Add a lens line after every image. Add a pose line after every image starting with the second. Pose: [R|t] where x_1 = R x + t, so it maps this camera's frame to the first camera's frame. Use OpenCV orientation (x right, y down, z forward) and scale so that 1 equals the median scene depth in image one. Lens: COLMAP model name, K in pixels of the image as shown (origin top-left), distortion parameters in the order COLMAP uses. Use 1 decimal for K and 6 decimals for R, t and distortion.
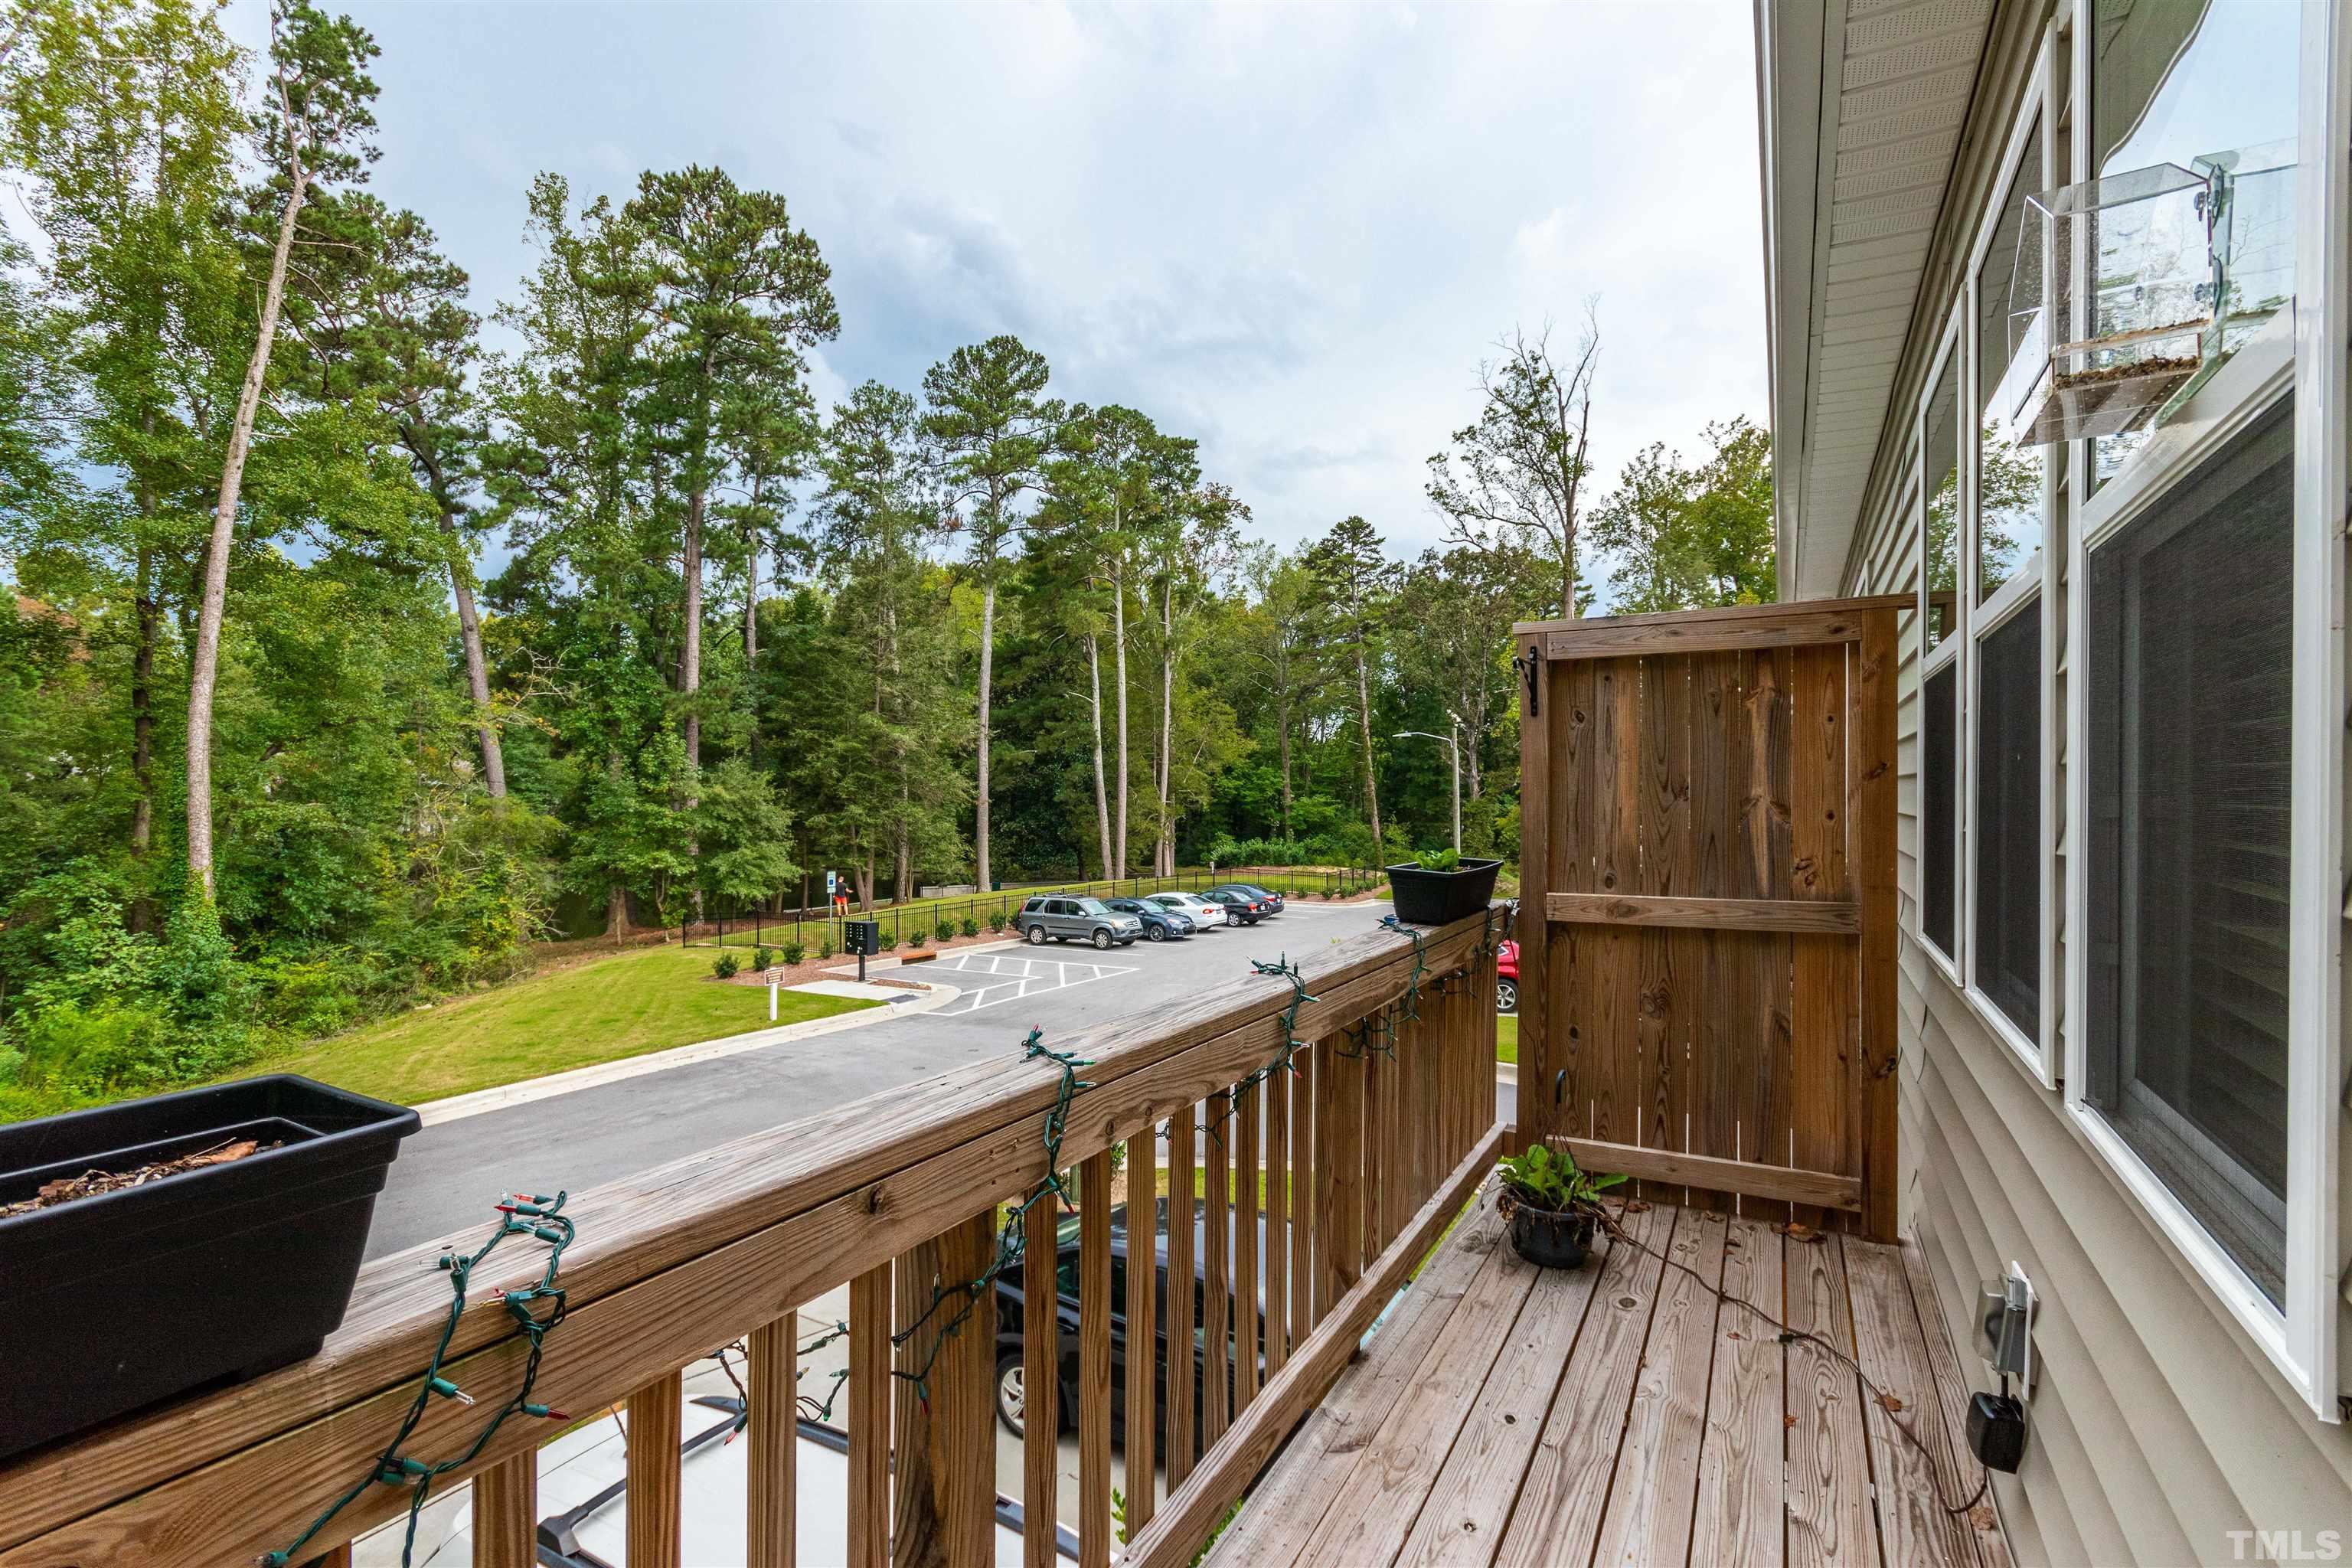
lens RADIAL K [[1084.3, 0, 1176.0], [0, 1084.3, 784.0], [0, 0, 1]] dist [0.004031, 0.000489]
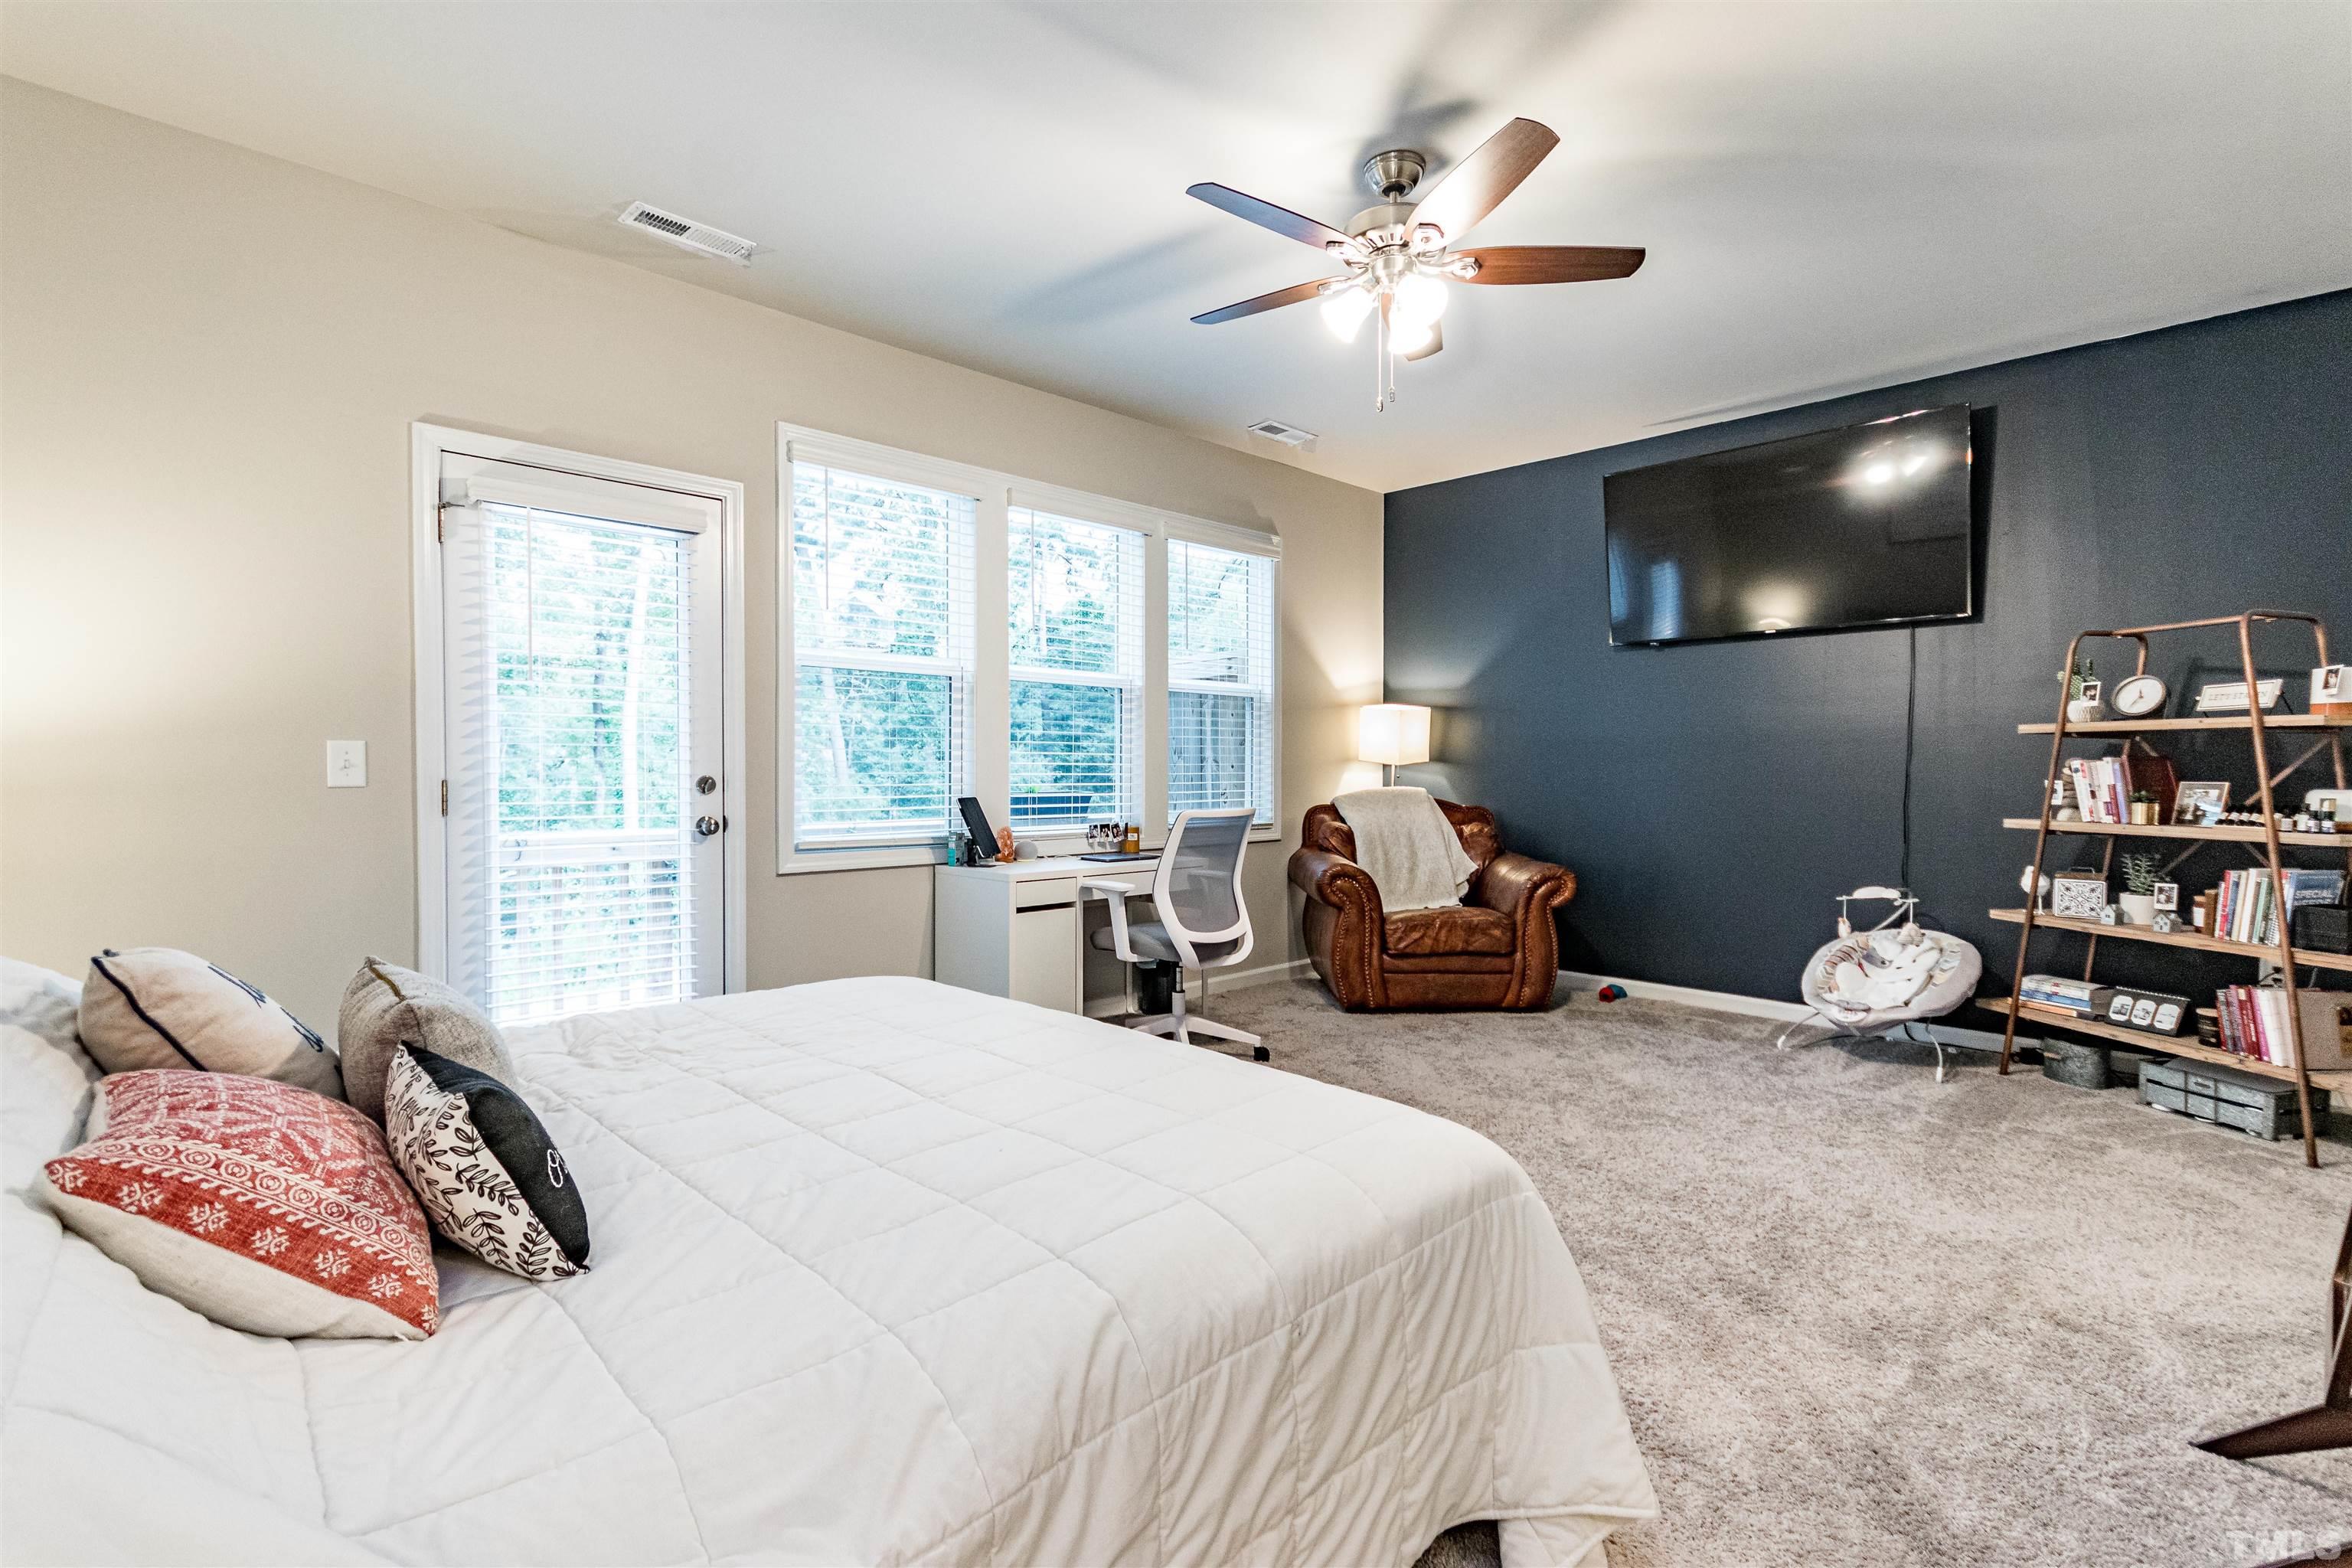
lens RADIAL K [[1084.3, 0, 1176.0], [0, 1084.3, 784.0], [0, 0, 1]] dist [0.004031, 0.000489]
pose [[0.960925, -0.003595, -0.276785, 0.061742], [0.008071, 0.999854, 0.015034, 0.001857], [0.276691, -0.016680, 0.960814, -0.054062]]
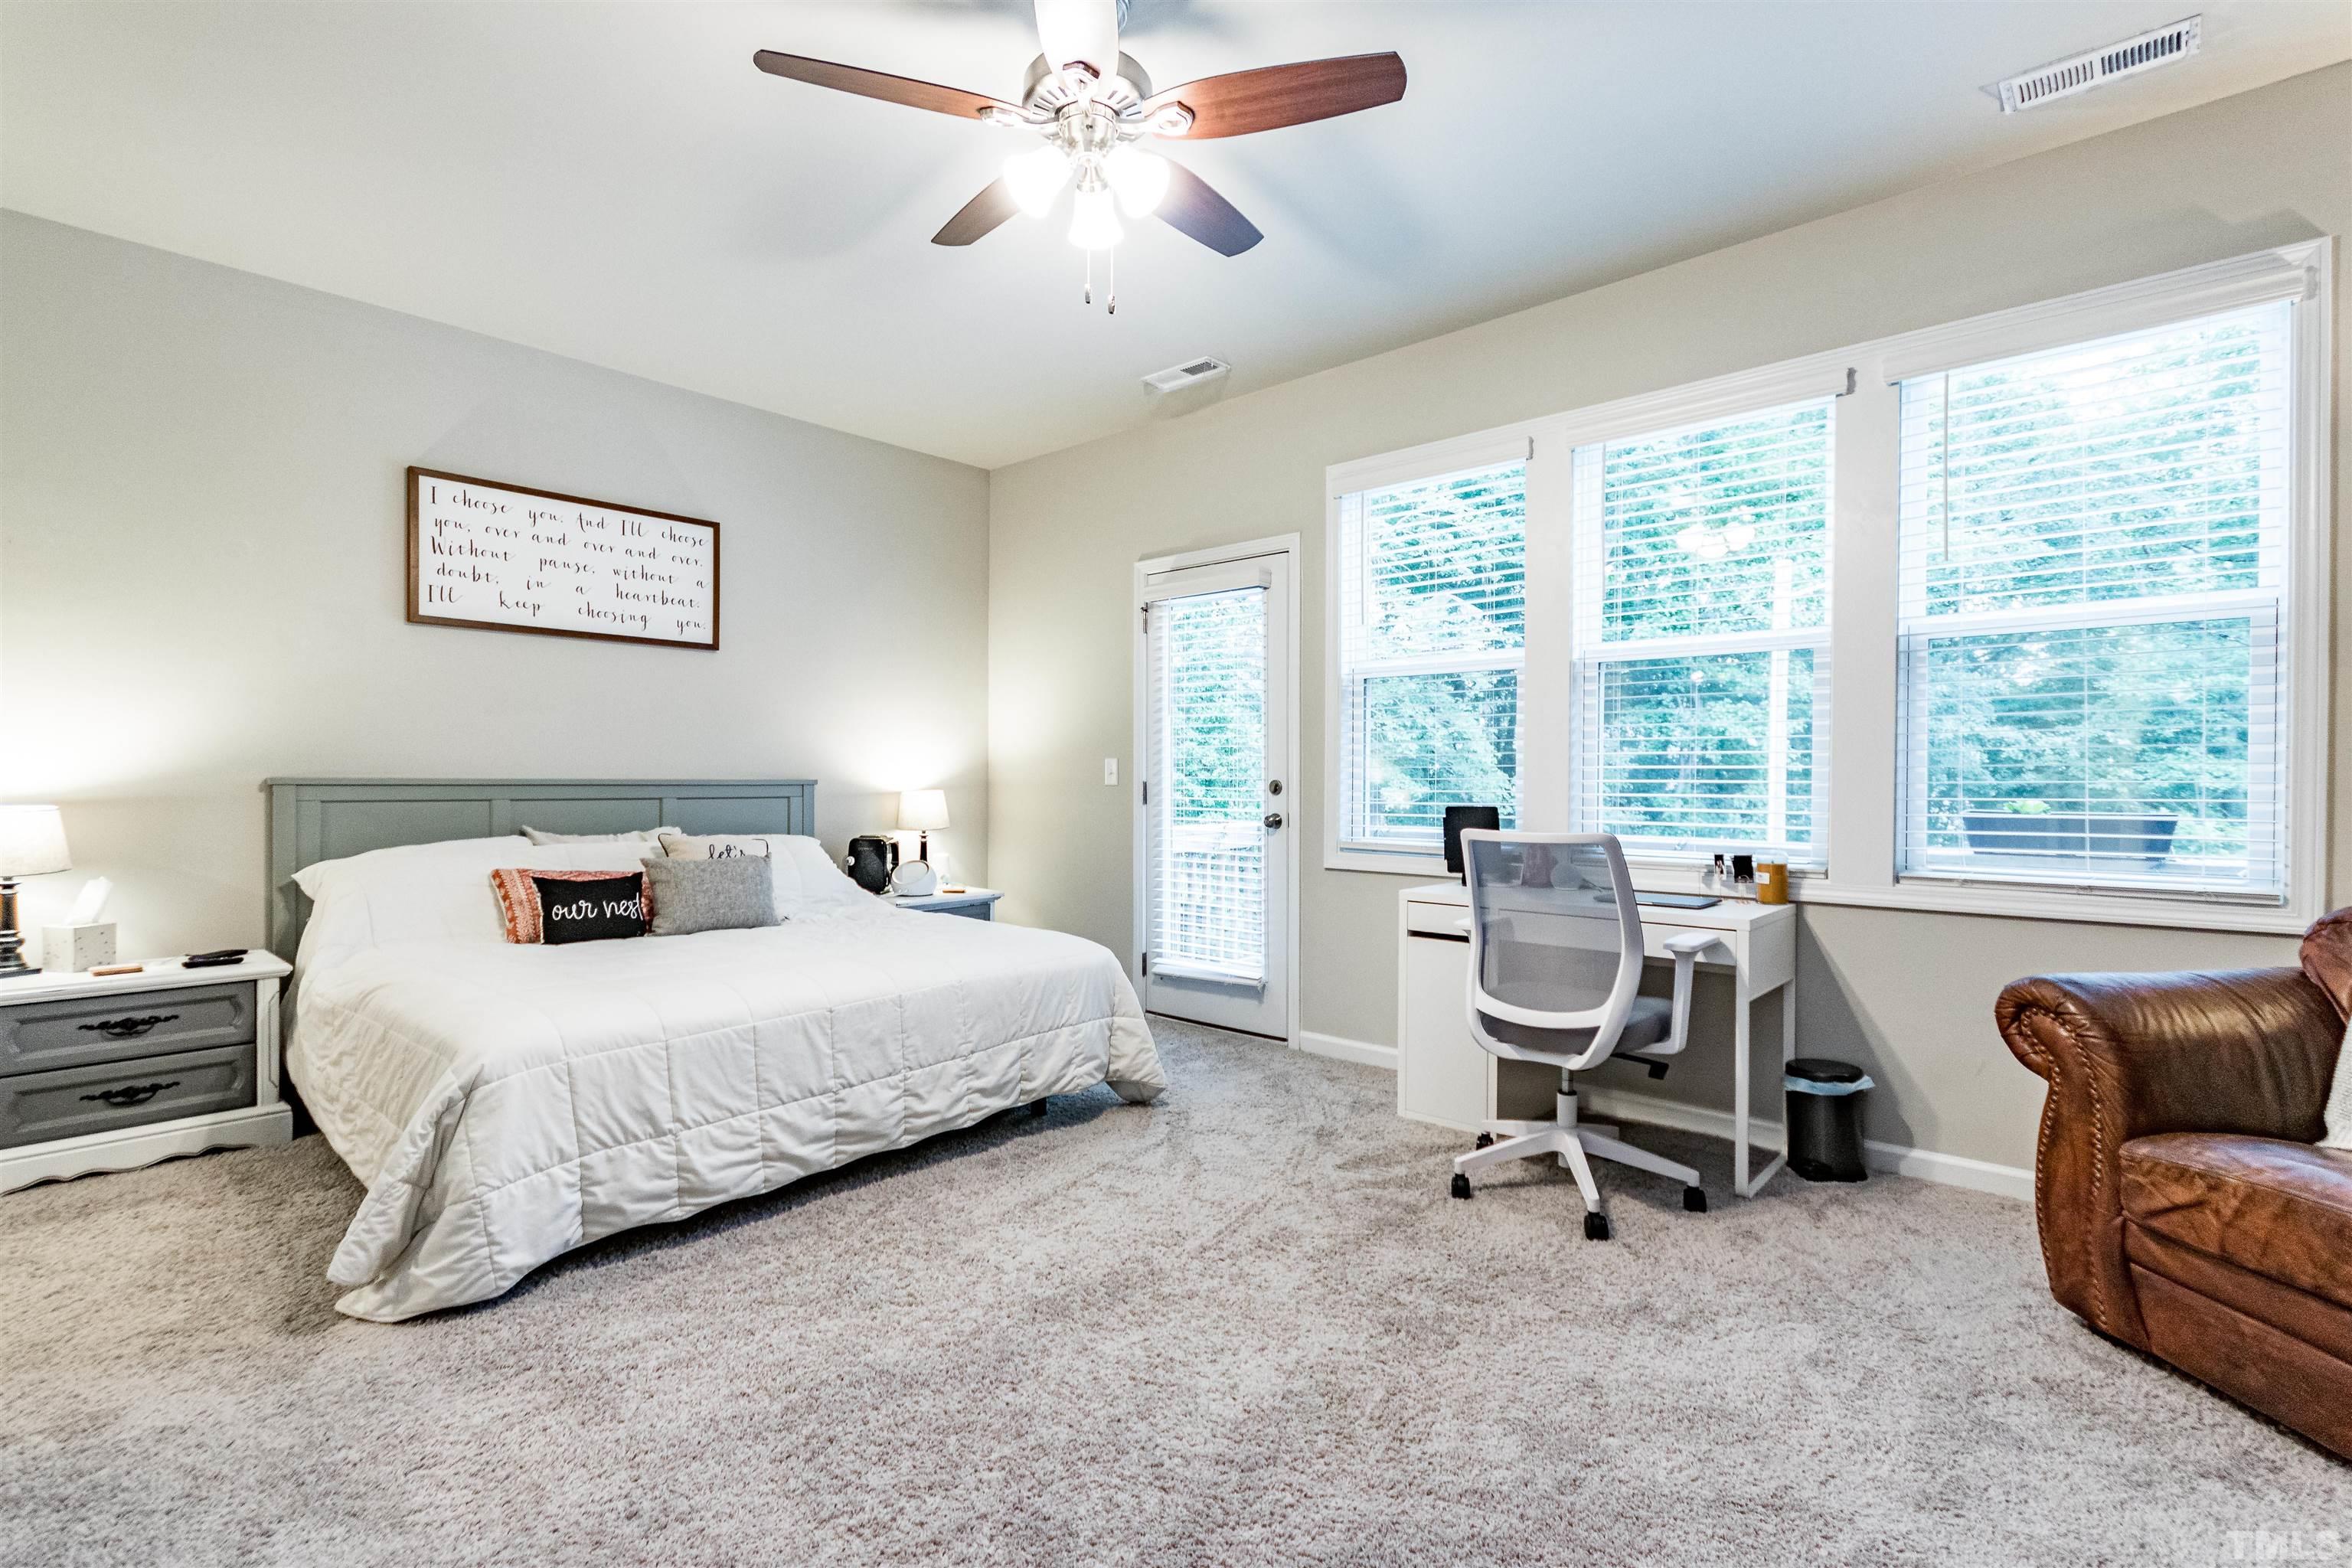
lens RADIAL K [[1084.3, 0, 1176.0], [0, 1084.3, 784.0], [0, 0, 1]] dist [0.004031, 0.000489]
pose [[-0.210709, -0.000246, -0.977549, 0.431963], [0.002635, 0.999996, -0.000820, 0.008082], [0.977545, -0.002748, -0.210707, 0.636036]]
